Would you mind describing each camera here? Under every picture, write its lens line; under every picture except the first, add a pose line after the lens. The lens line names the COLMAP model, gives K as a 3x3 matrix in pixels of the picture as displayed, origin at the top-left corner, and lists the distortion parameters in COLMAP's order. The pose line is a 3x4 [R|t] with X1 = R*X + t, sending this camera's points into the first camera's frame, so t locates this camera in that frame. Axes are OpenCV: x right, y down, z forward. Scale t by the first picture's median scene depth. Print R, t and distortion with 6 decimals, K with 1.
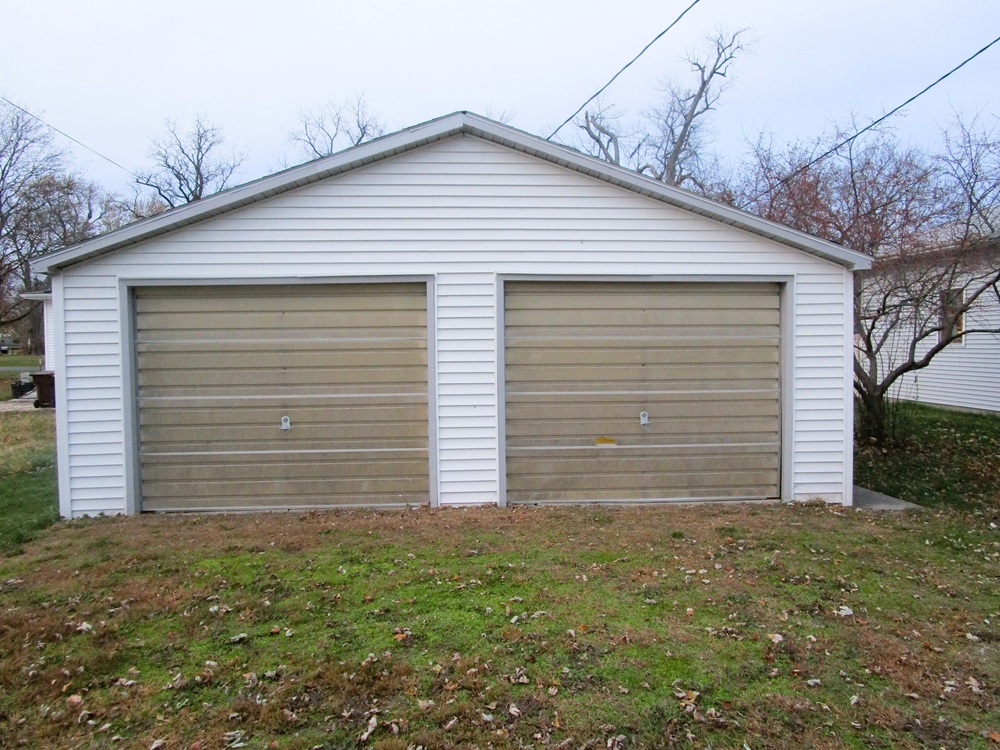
lens RADIAL K [[768.6, 0, 499.9], [0, 768.6, 378.5], [0, 0, 1]] dist [-0.011945, -0.003190]
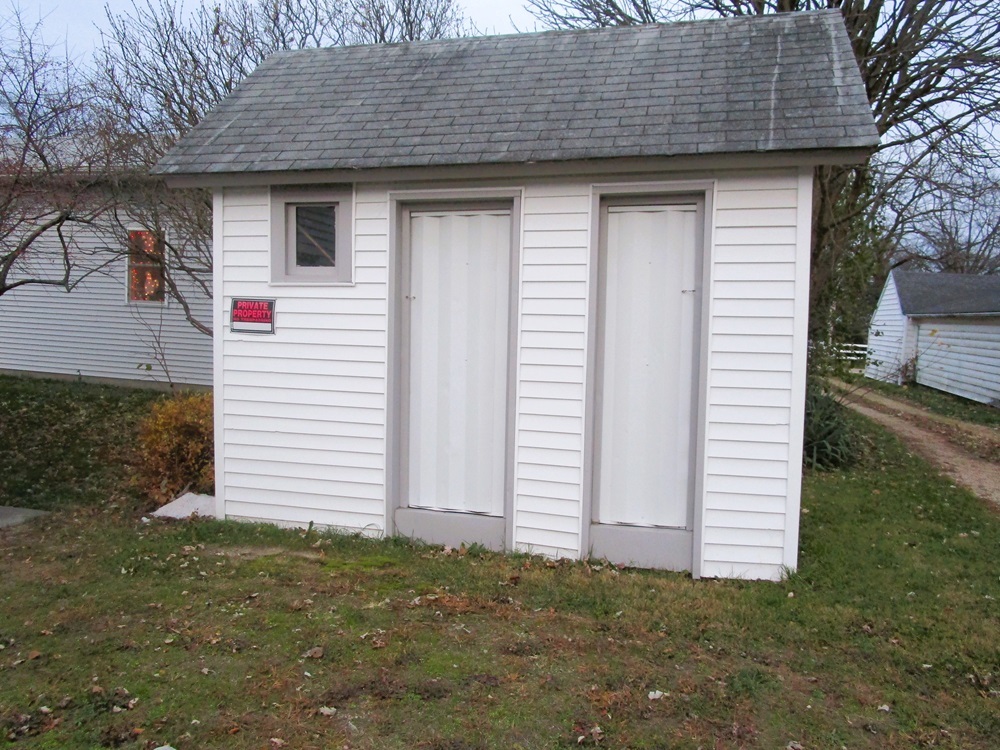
lens RADIAL K [[768.6, 0, 498.8], [0, 768.6, 370.1], [0, 0, 1]] dist [-0.011945, -0.003190]
pose [[0.338903, -0.048532, 0.939569, -0.009382], [-0.006917, 0.998513, 0.054071, -0.028520], [-0.940796, -0.024823, 0.338063, 0.488049]]
